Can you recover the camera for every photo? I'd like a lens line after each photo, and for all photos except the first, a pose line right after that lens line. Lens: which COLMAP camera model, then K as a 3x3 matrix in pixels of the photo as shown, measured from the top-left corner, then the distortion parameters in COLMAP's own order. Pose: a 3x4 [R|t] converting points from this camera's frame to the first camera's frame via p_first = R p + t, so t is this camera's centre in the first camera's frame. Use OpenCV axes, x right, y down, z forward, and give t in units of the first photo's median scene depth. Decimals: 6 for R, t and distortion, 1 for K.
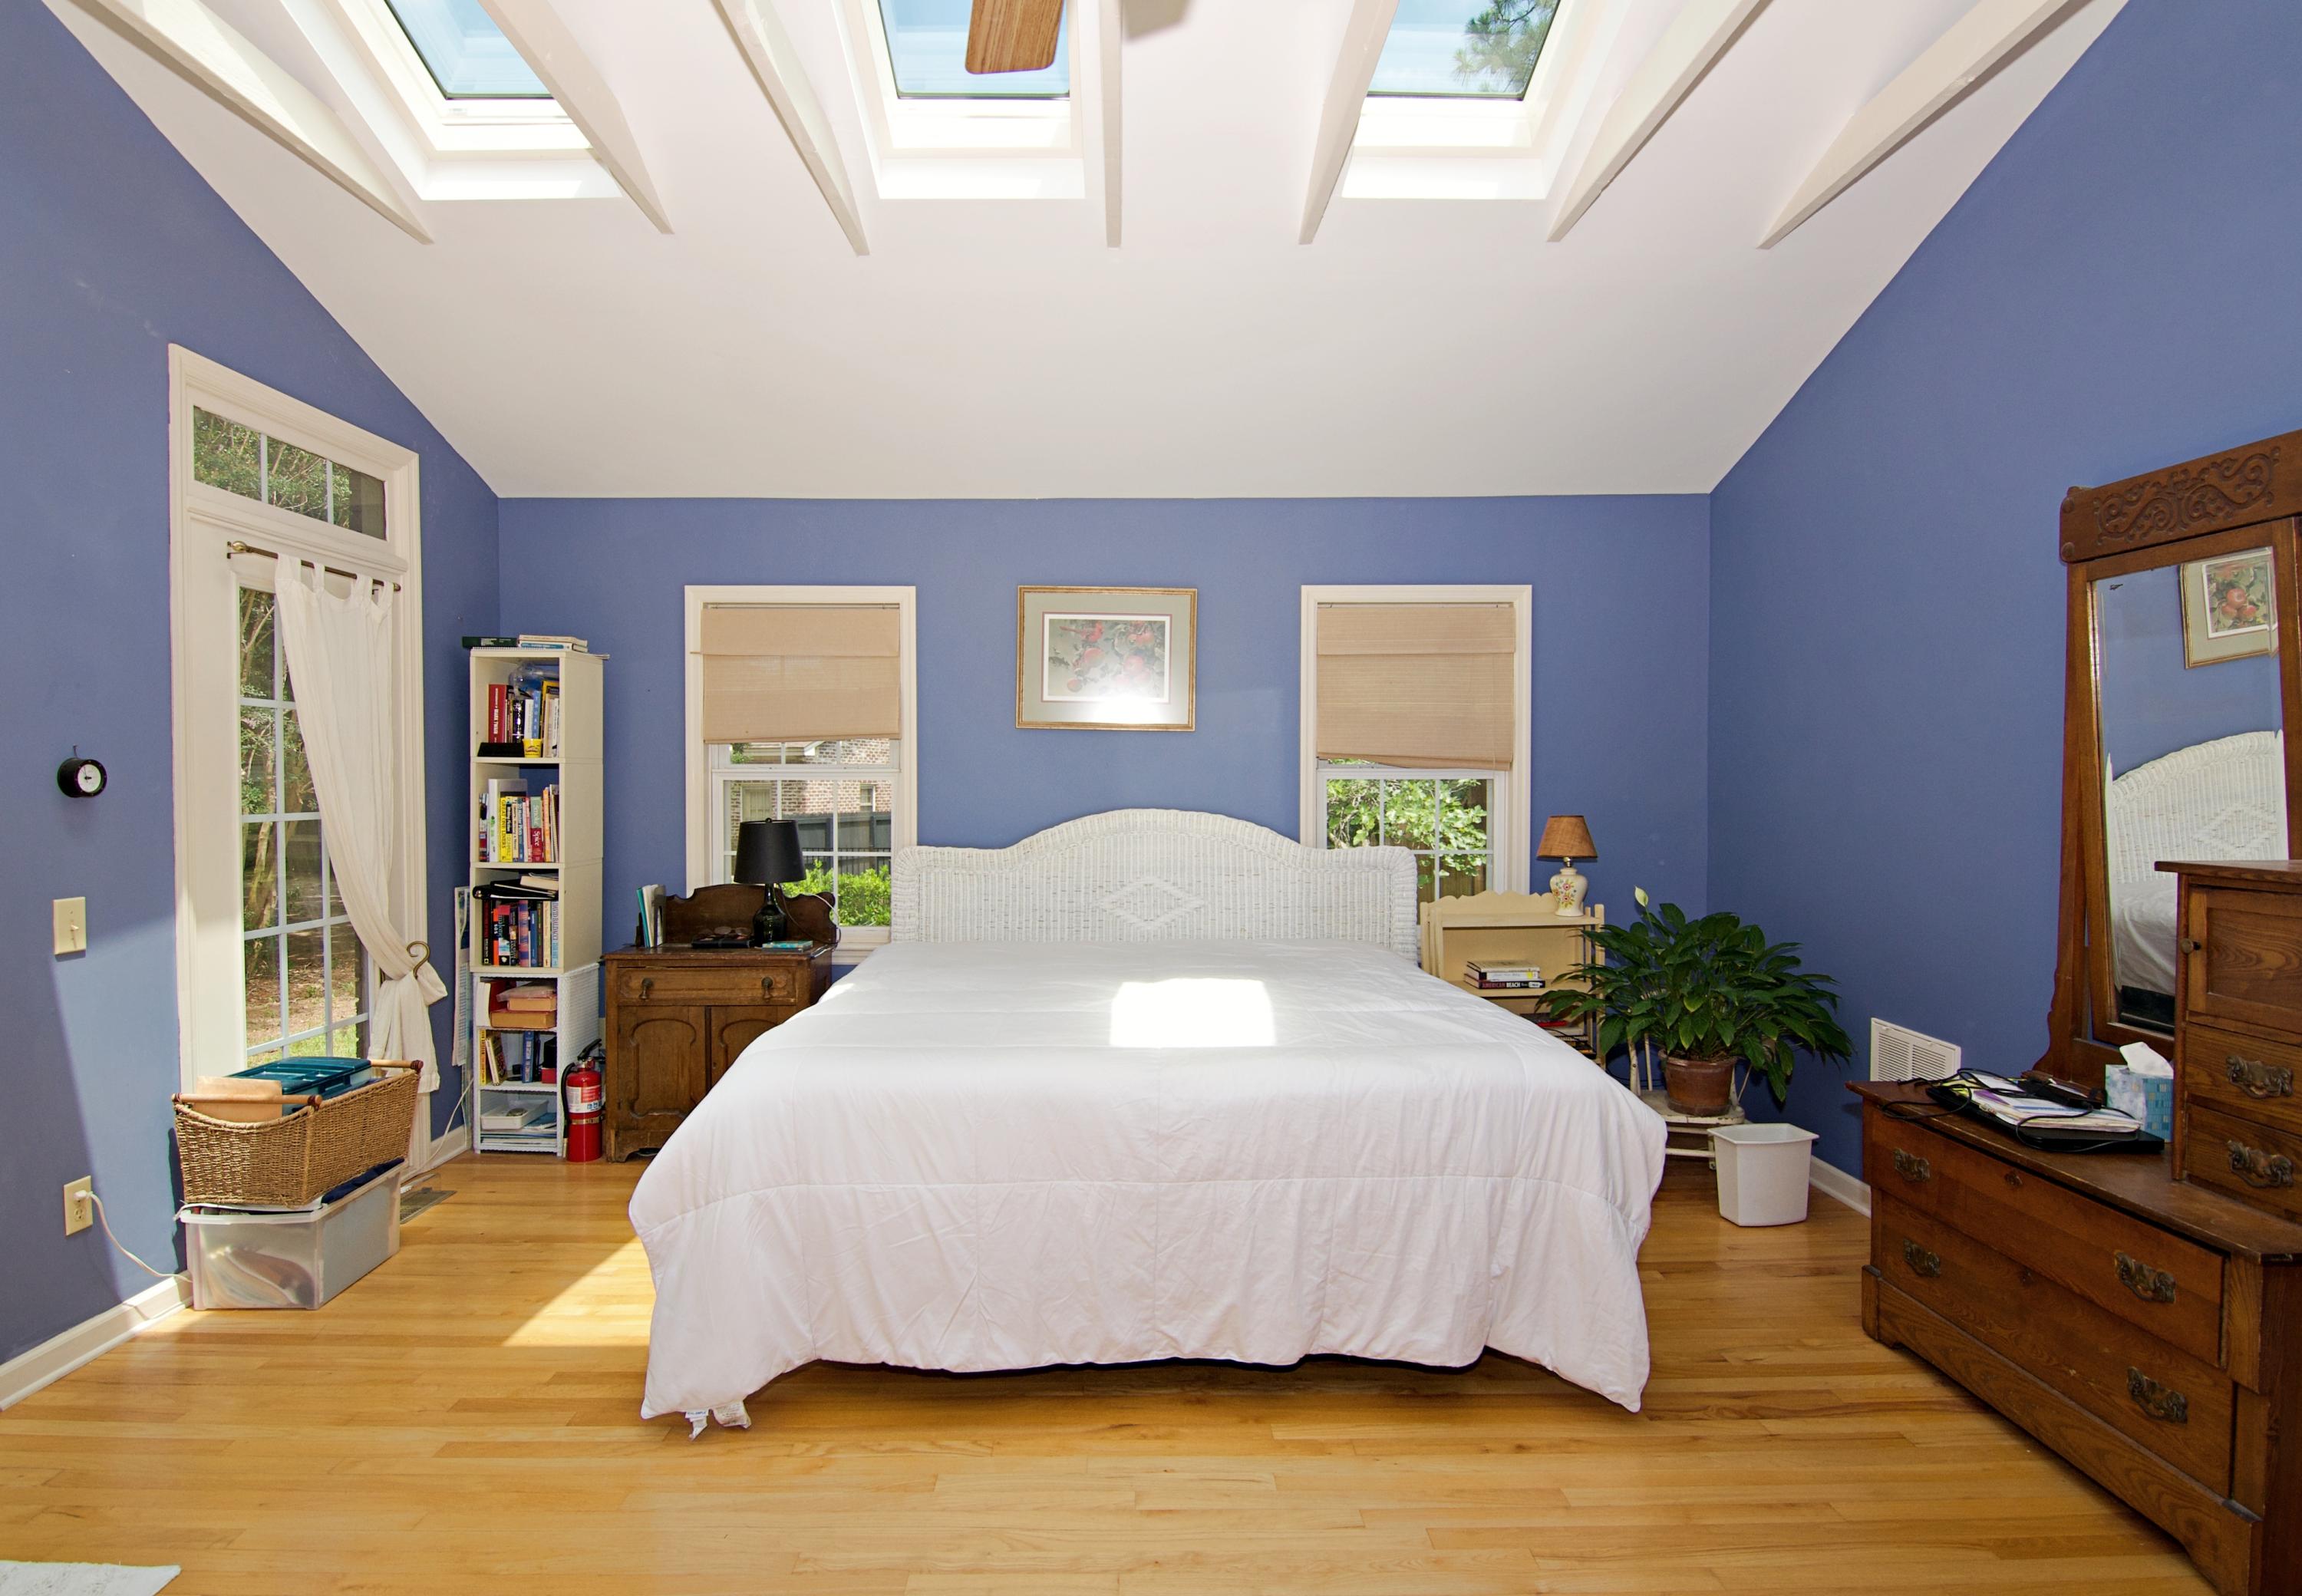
lens RADIAL K [[1179.4, 0, 1134.4], [0, 1179.4, 794.6], [0, 0, 1]] dist [-0.008379, -0.009701]
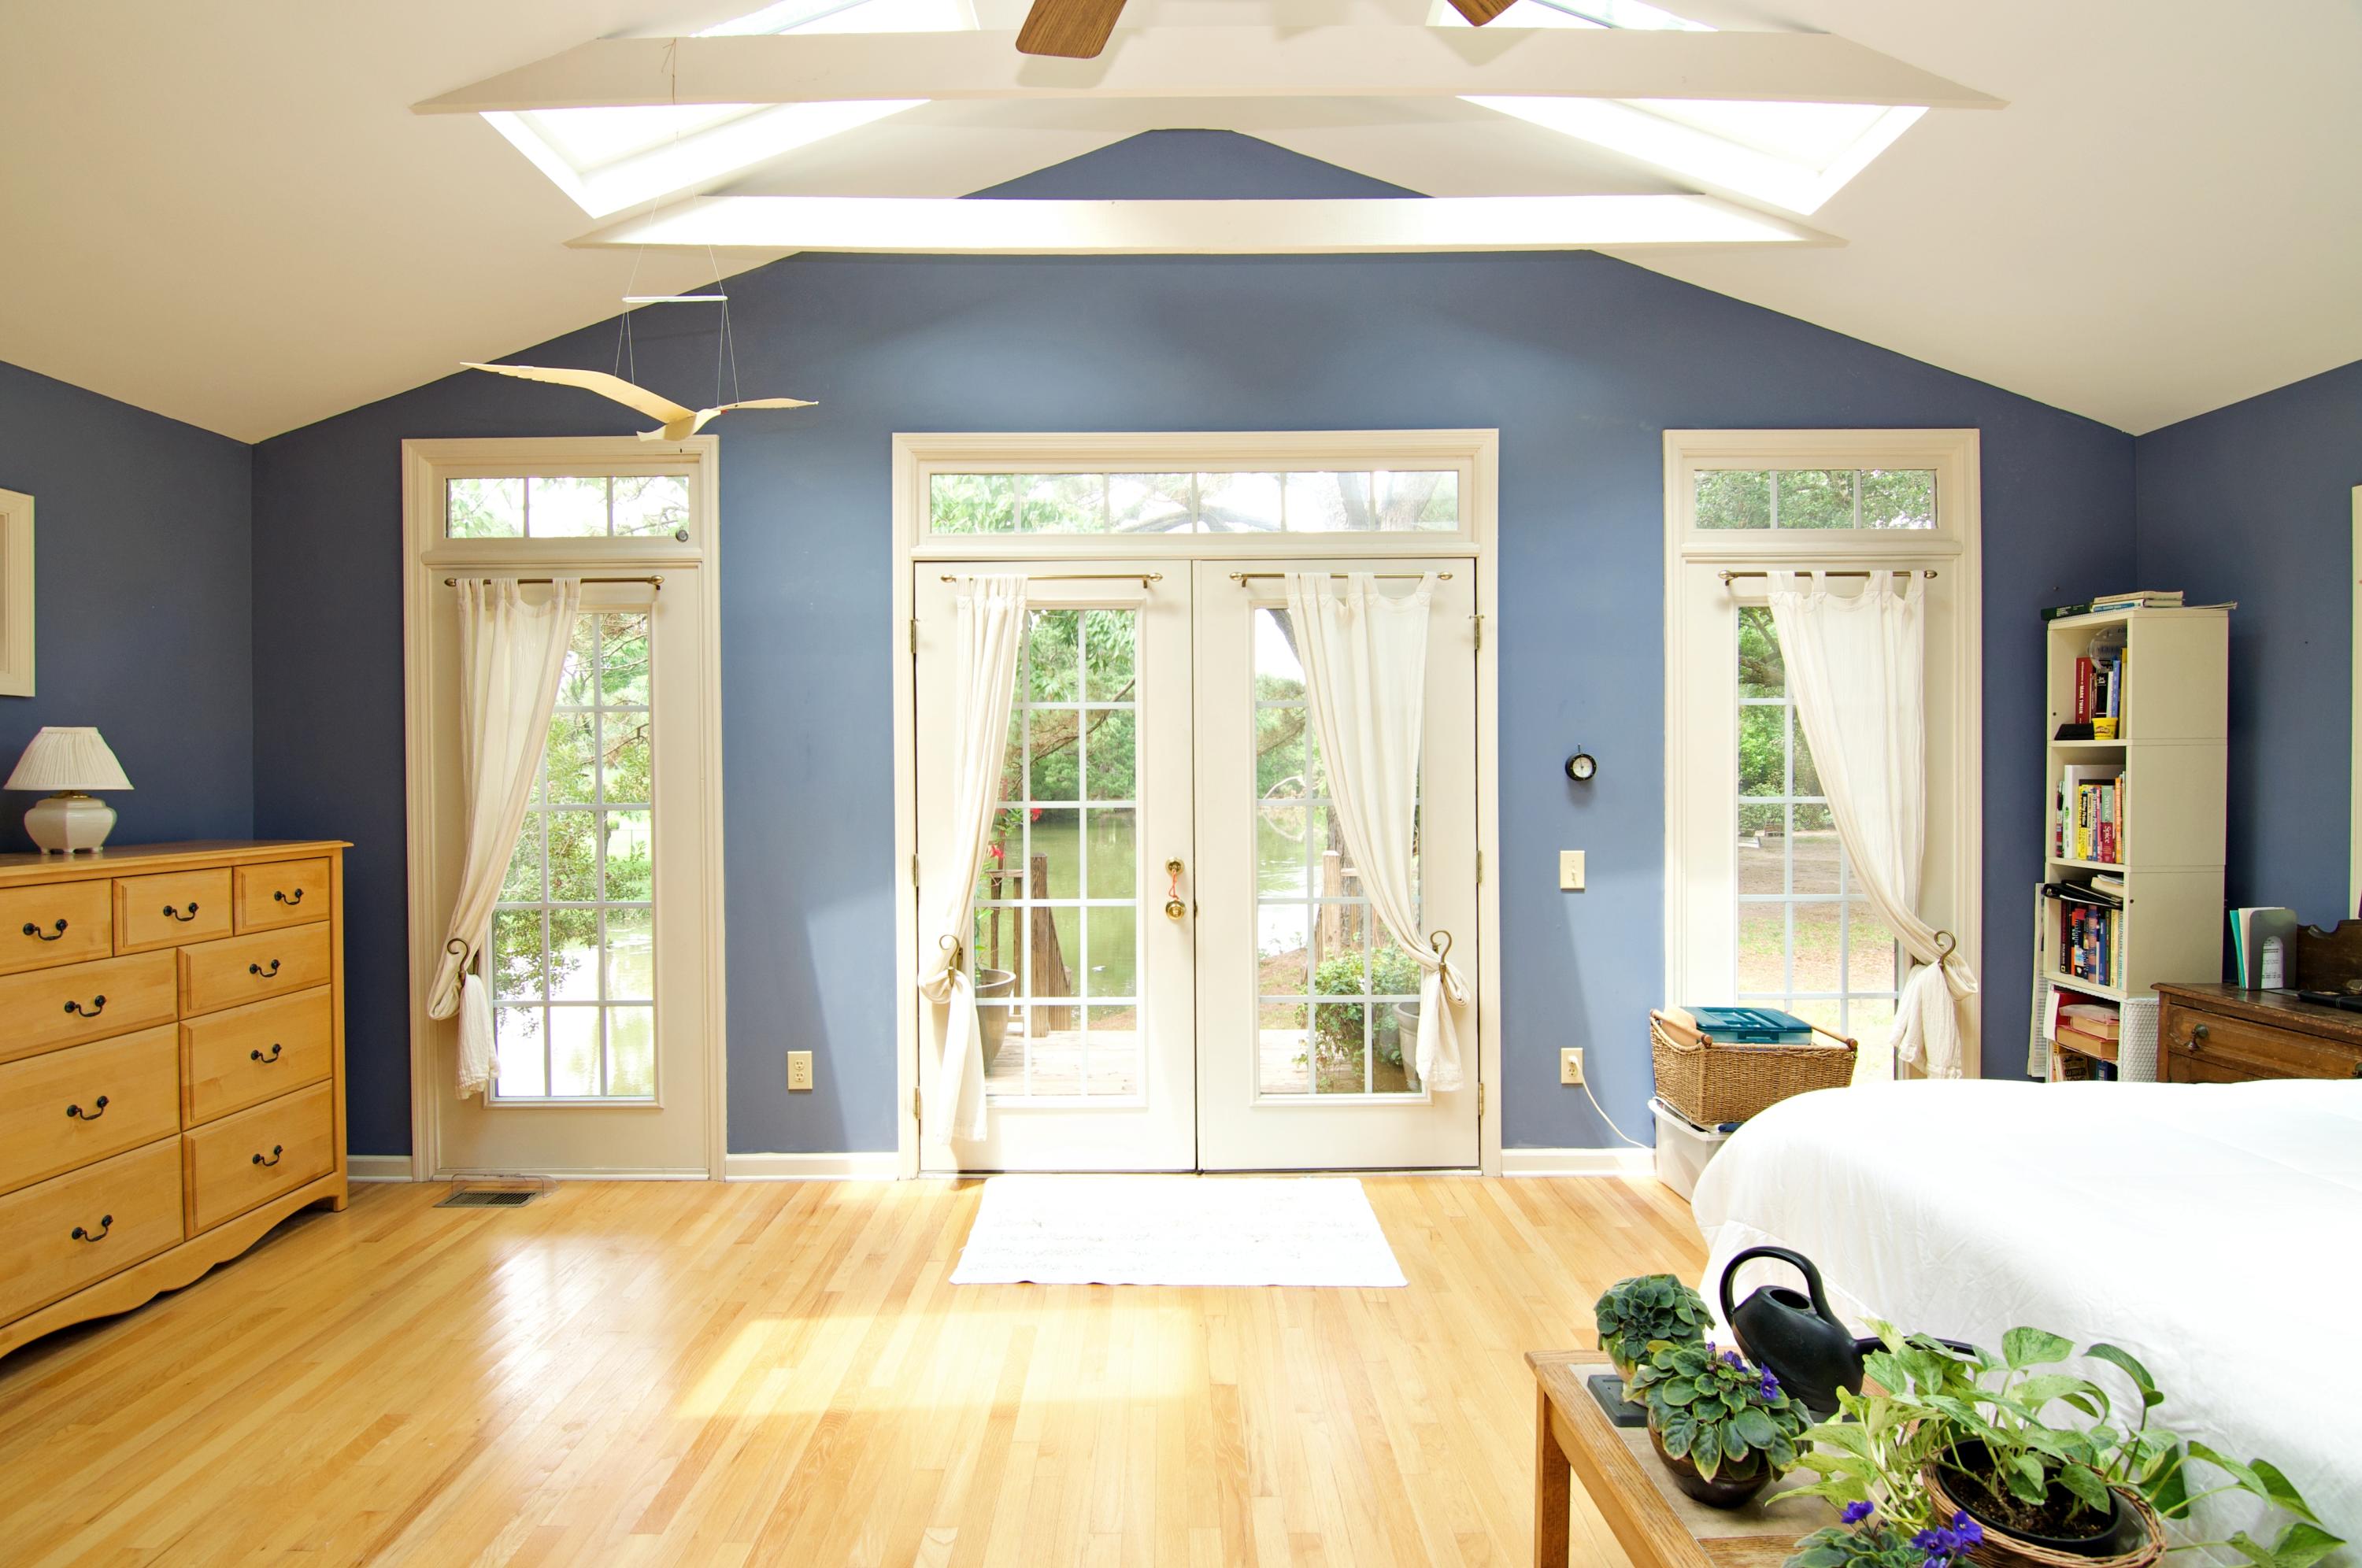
lens RADIAL K [[1140.5, 0, 1179.2], [0, 1140.5, 786.9], [0, 0, 1]] dist [-0.013942, -0.006443]
pose [[-0.011630, 0.014522, -0.999827, 0.317332], [-0.006463, 0.999873, 0.014598, -0.004949], [0.999911, 0.006632, -0.011534, 0.340769]]
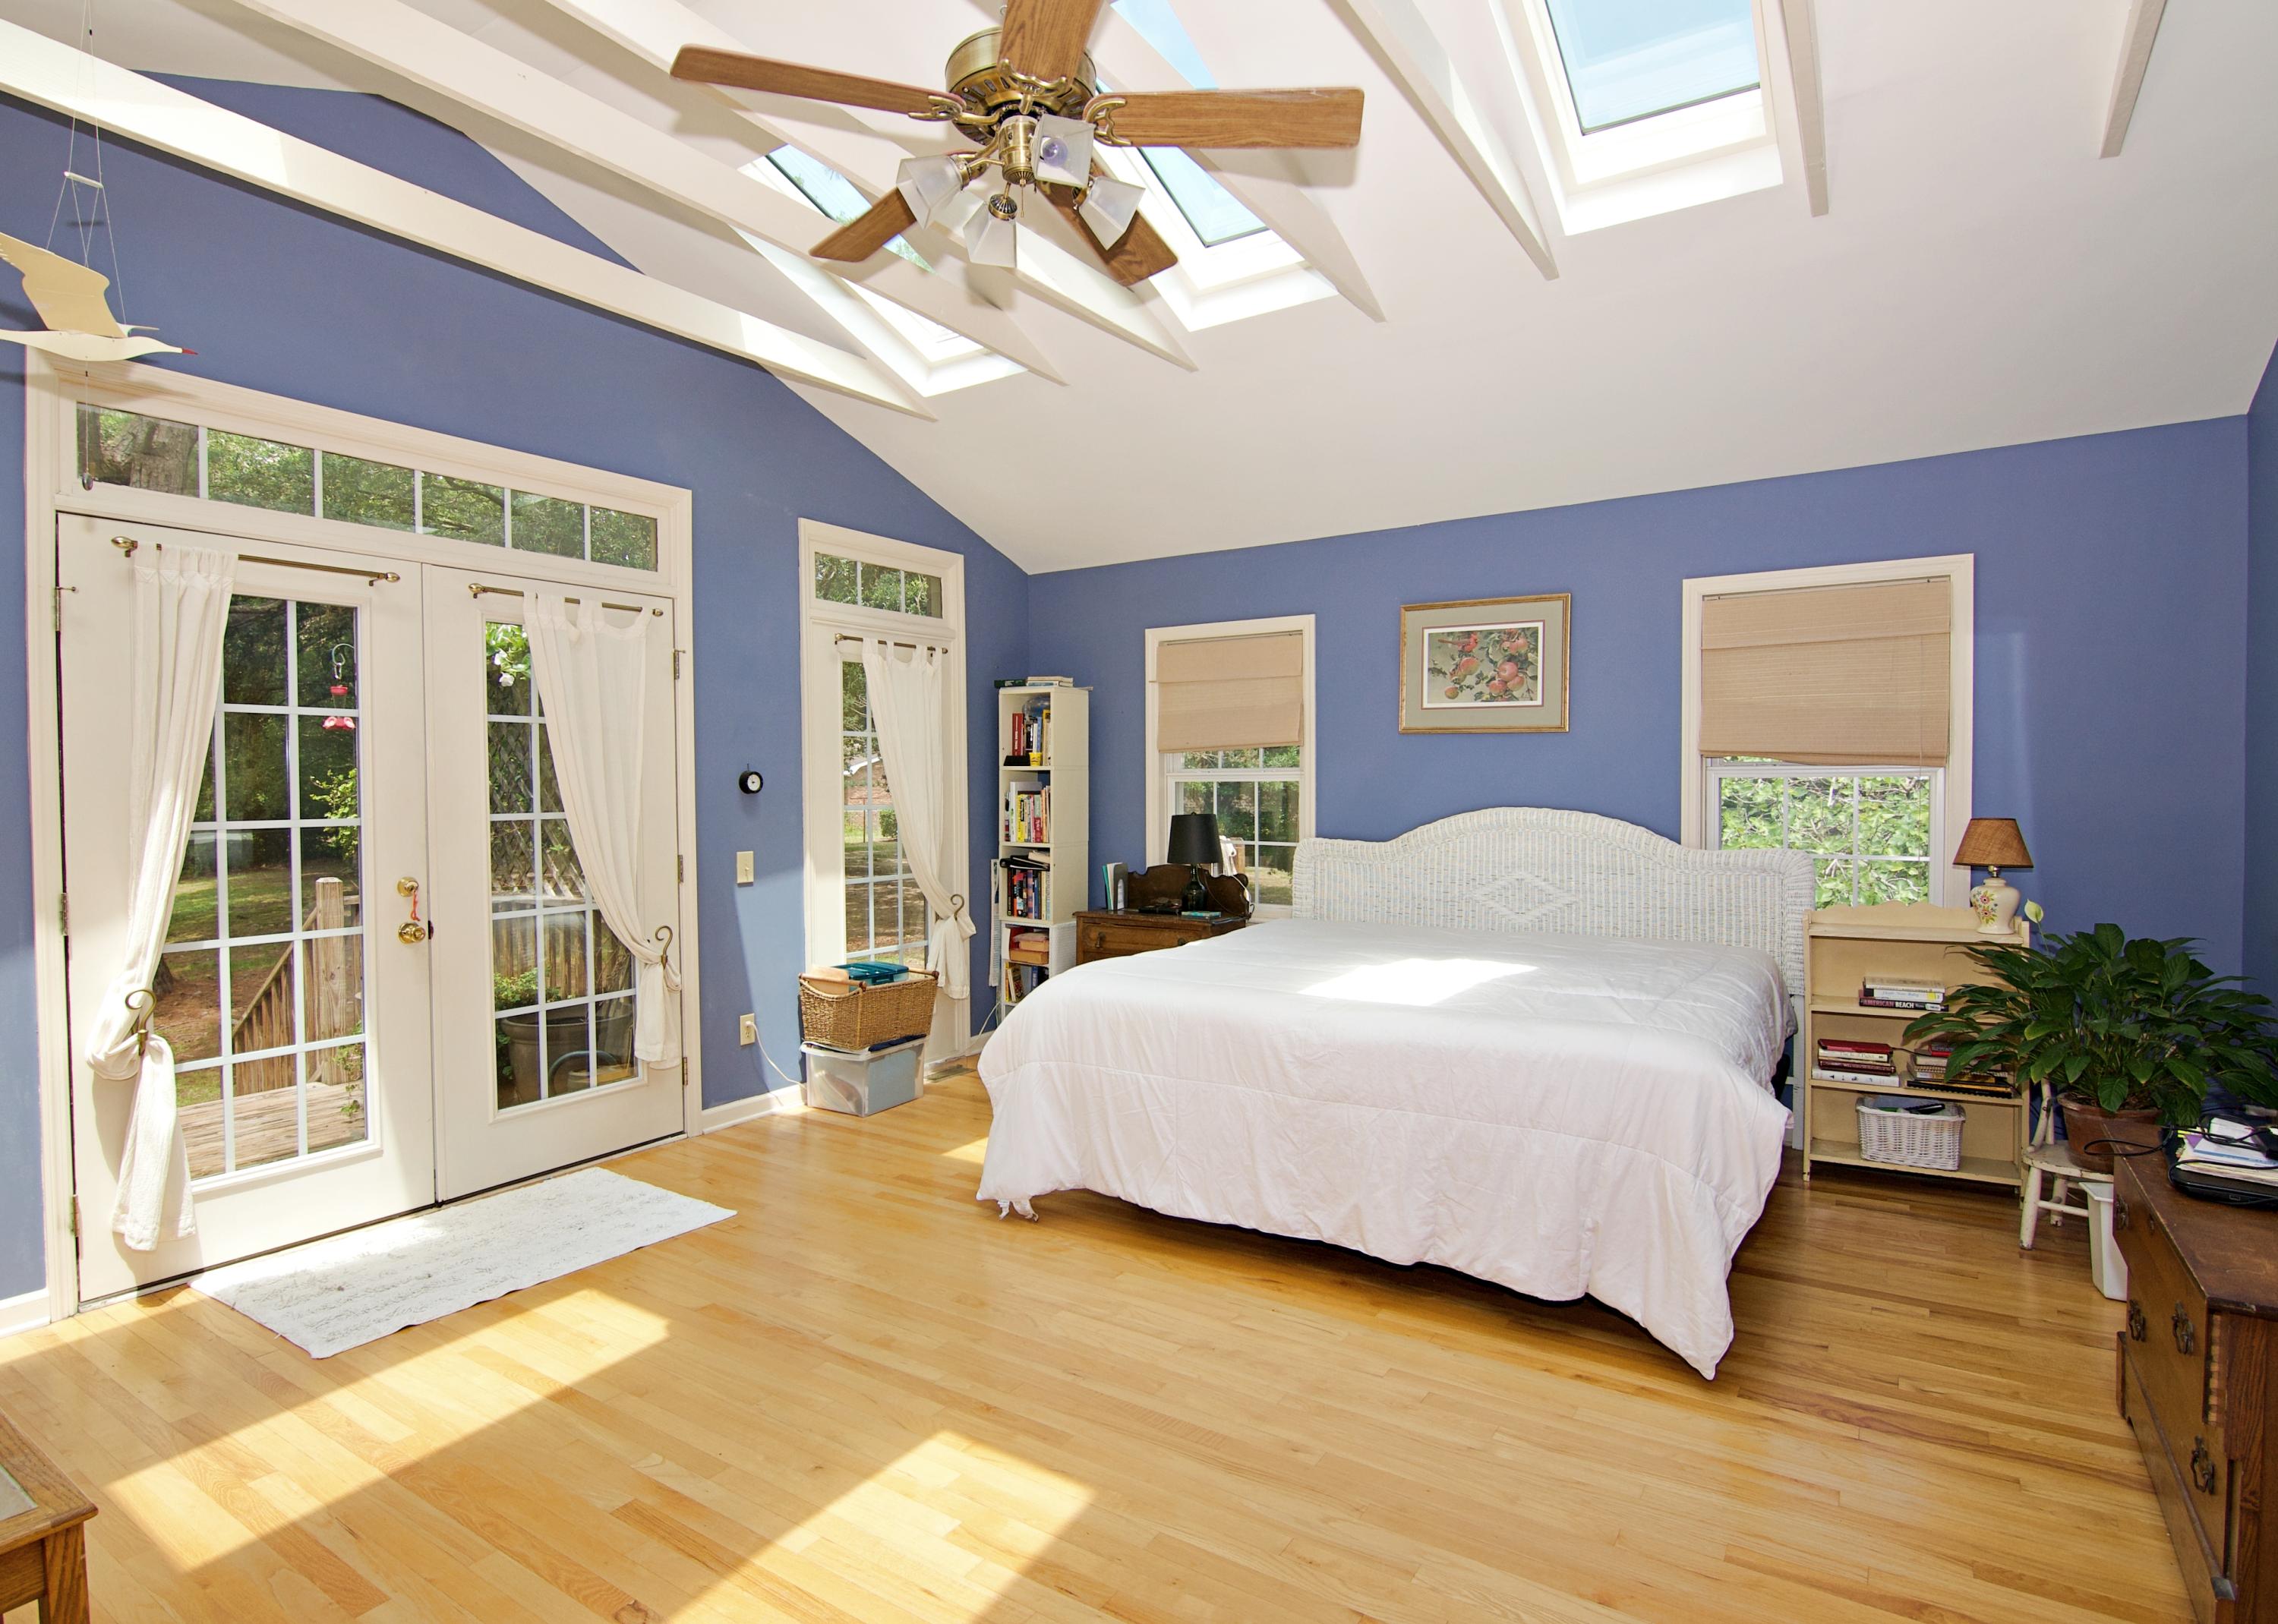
lens RADIAL K [[1199.8, 0, 1076.2], [0, 1199.8, 804.6], [0, 0, 1]] dist [-0.006171, -0.007853]
pose [[0.817167, 0.005885, -0.576371, 0.334703], [-0.001886, 0.999970, 0.007536, 0.002659], [0.576398, -0.005071, 0.817154, -0.114848]]
